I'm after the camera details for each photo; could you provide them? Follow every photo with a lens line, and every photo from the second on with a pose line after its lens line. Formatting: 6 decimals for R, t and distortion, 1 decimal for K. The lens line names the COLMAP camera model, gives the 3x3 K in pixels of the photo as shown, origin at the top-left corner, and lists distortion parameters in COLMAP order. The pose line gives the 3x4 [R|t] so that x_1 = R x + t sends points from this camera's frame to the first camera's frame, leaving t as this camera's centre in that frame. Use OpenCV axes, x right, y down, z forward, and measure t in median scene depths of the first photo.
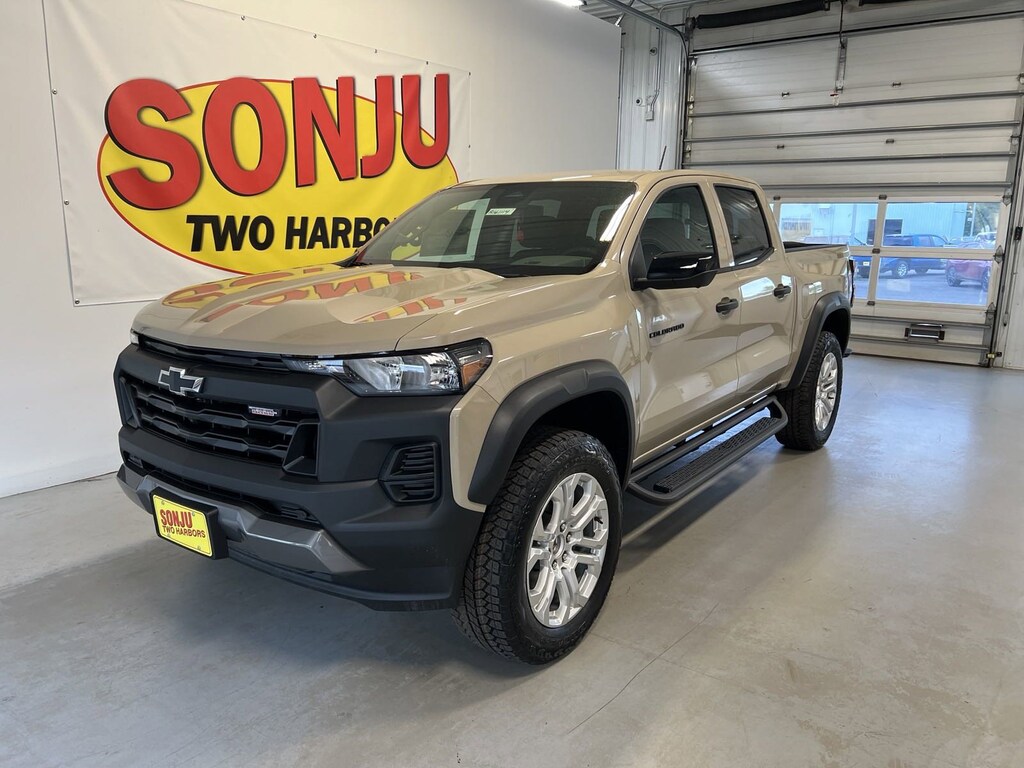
lens RADIAL K [[770.5, 0, 511.5], [0, 770.5, 382.9], [0, 0, 1]] dist [0.039633, -0.037816]
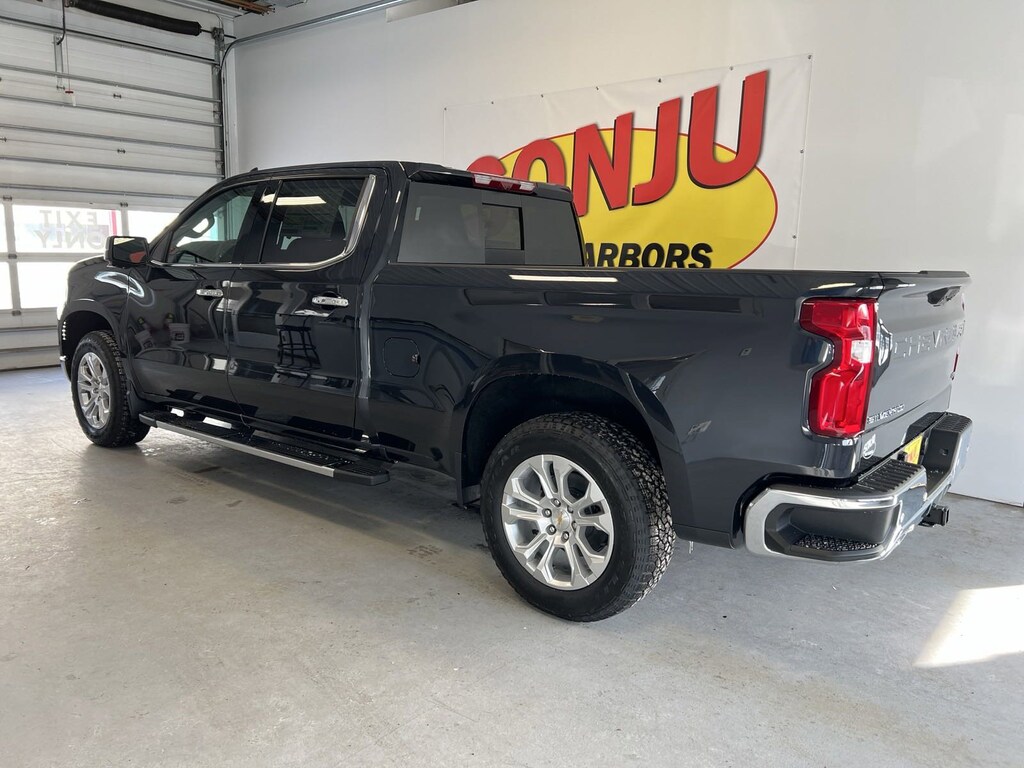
lens RADIAL K [[770.5, 0, 505.5], [0, 770.5, 382.0], [0, 0, 1]] dist [0.039633, -0.037816]
pose [[-0.085680, 0.158626, -0.983614, 0.922621], [-0.228580, 0.957782, 0.174371, -0.186173], [0.969748, 0.239774, -0.045804, 0.973870]]
